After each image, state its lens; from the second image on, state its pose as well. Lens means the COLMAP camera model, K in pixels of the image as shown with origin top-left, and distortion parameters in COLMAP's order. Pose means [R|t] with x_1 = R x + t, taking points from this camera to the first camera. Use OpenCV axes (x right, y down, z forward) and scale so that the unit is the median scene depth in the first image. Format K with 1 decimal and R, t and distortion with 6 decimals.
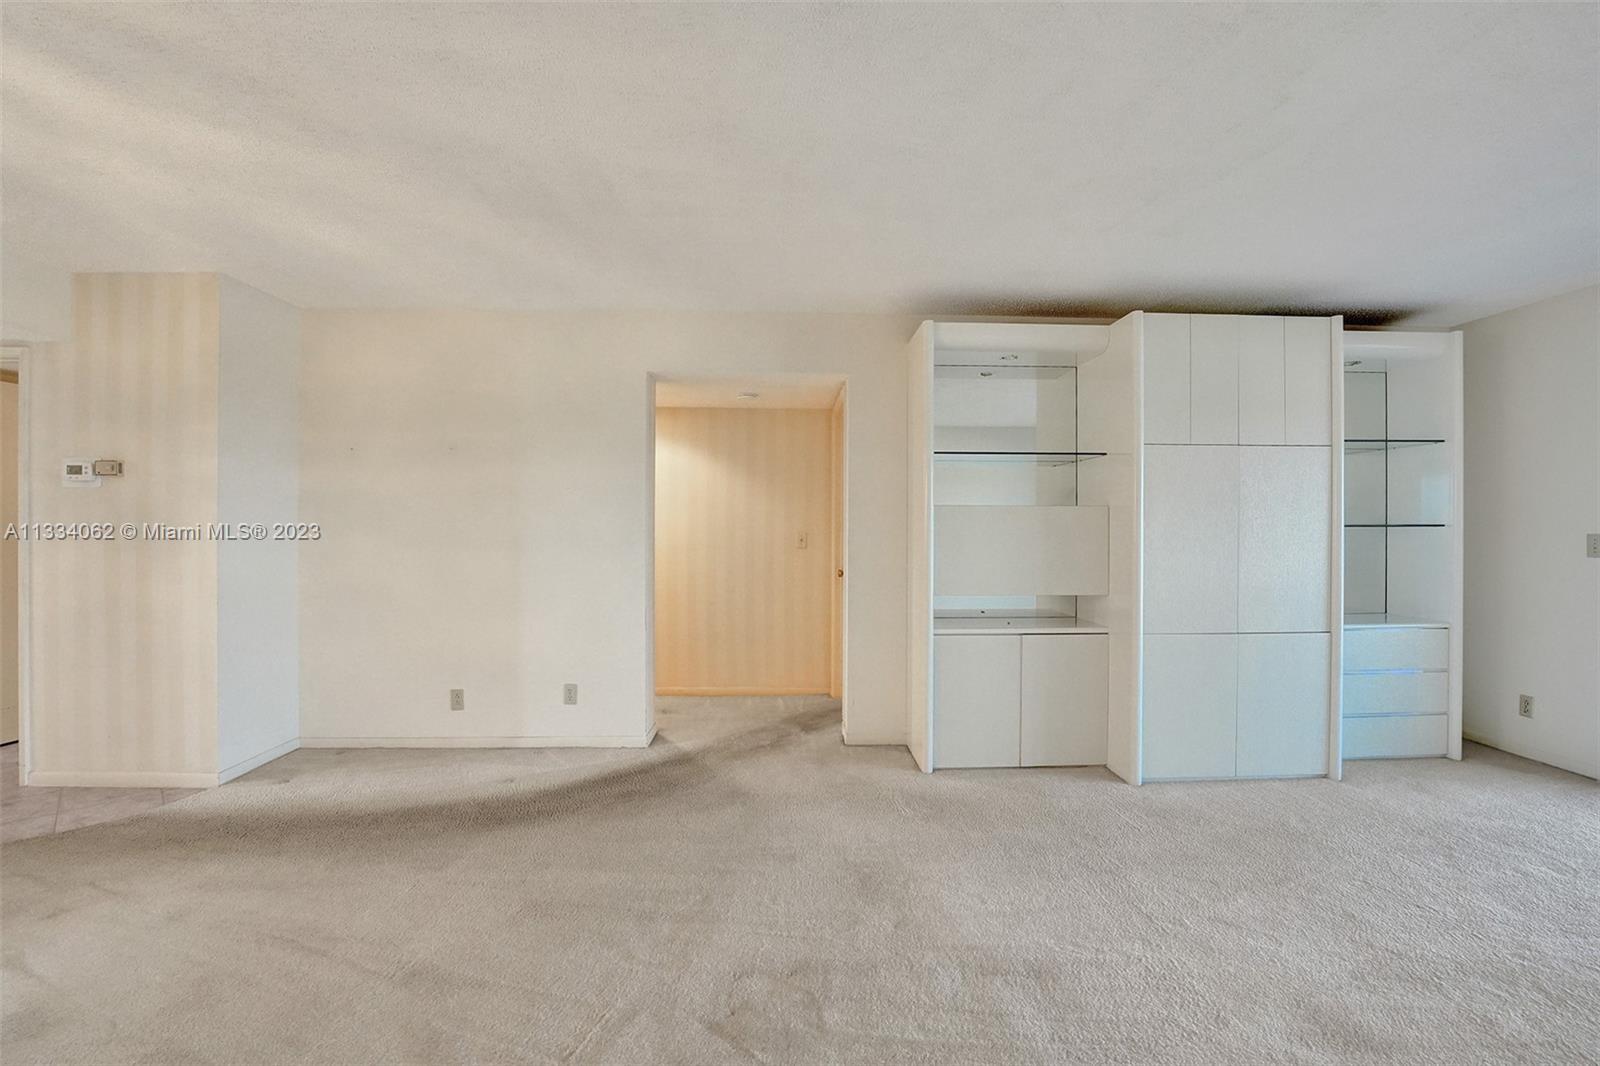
lens RADIAL K [[674.4, 0, 799.9], [0, 674.4, 526.4], [0, 0, 1]] dist [-0.024200, 0.000061]
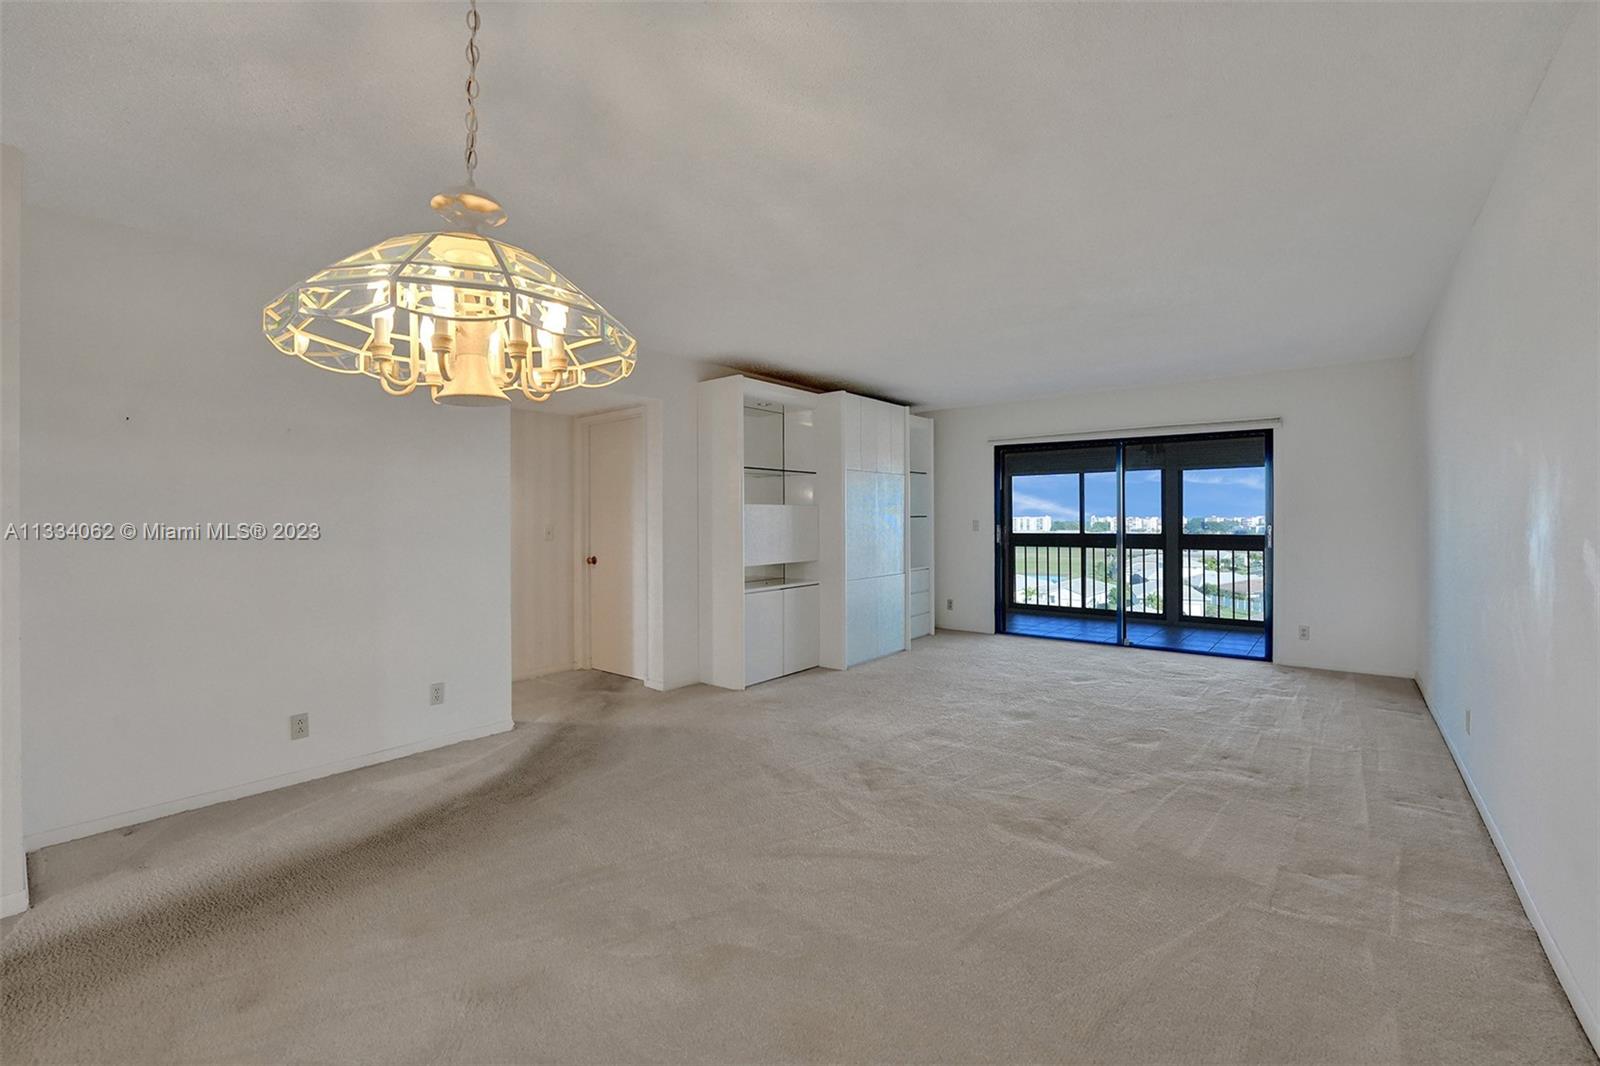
lens RADIAL K [[668.4, 0, 800.8], [0, 668.4, 525.0], [0, 0, 1]] dist [-0.020179, 0.000376]
pose [[0.662528, -0.013915, 0.748908, -0.774139], [0.007832, 0.999901, 0.011649, -0.002659], [-0.748996, -0.001852, 0.662572, -0.036018]]
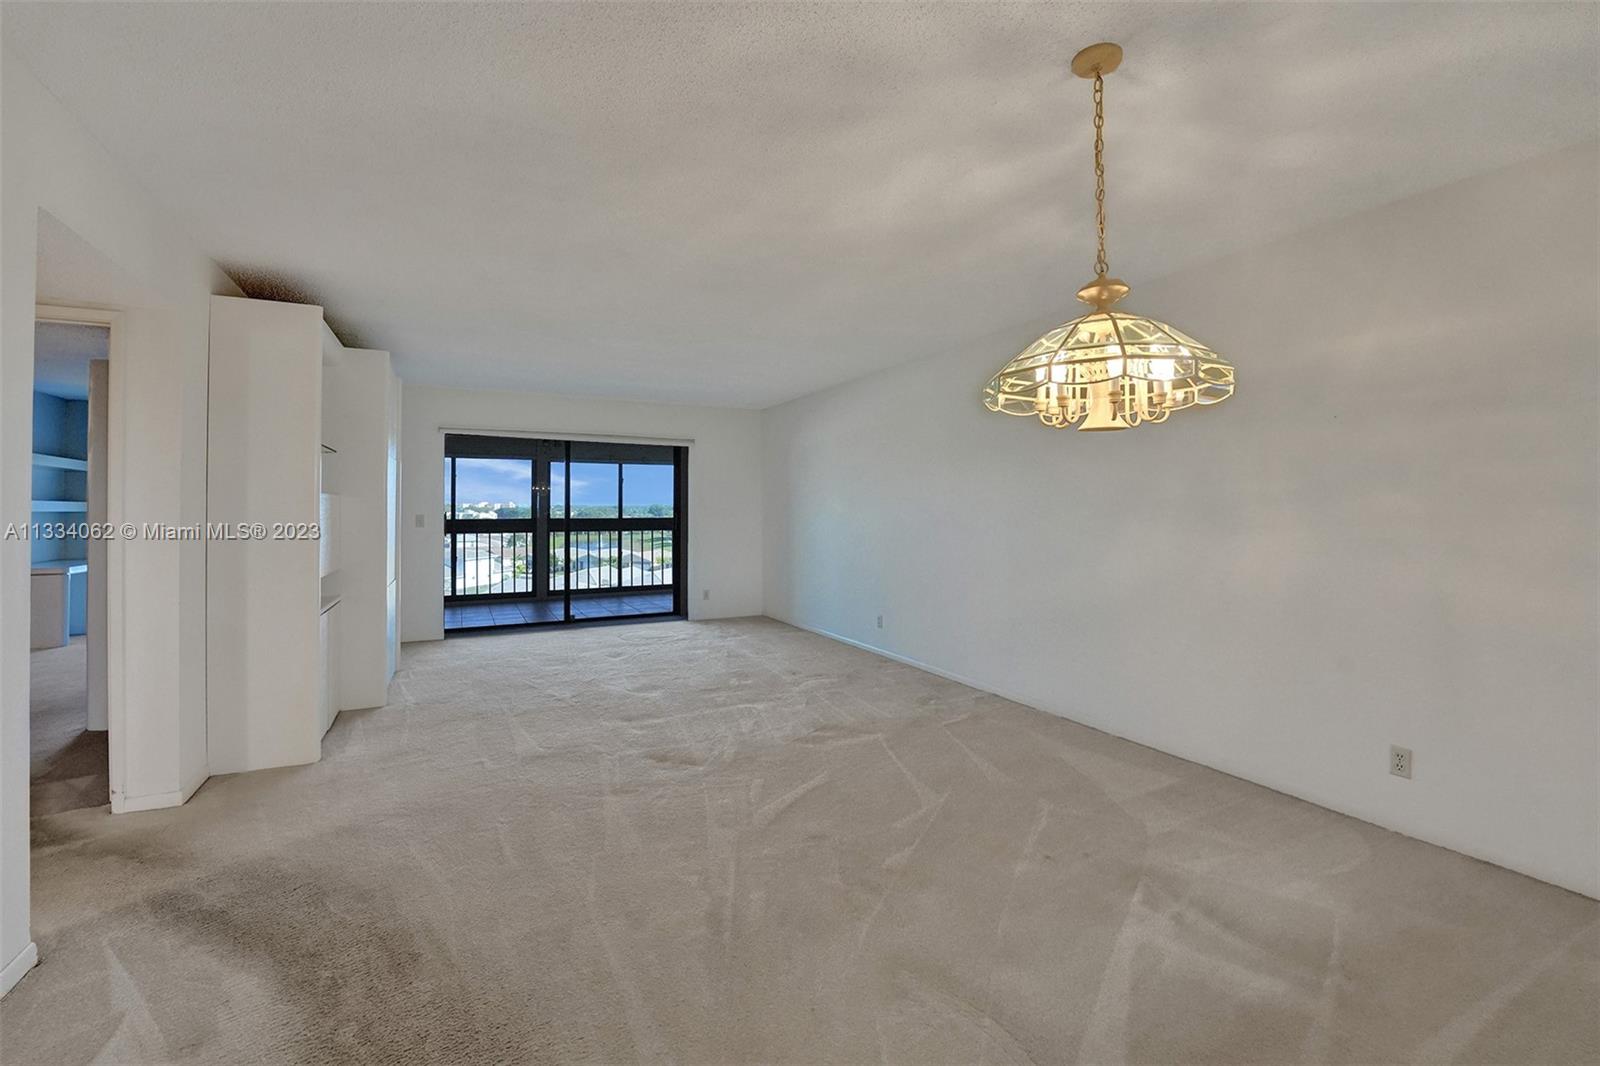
lens RADIAL K [[671.5, 0, 801.9], [0, 671.5, 520.3], [0, 0, 1]] dist [-0.019381, -0.000082]
pose [[-0.405786, -0.033666, 0.913348, -0.976912], [-0.006061, 0.999399, 0.034145, -0.023770], [-0.913948, 0.008319, -0.405746, 0.729654]]
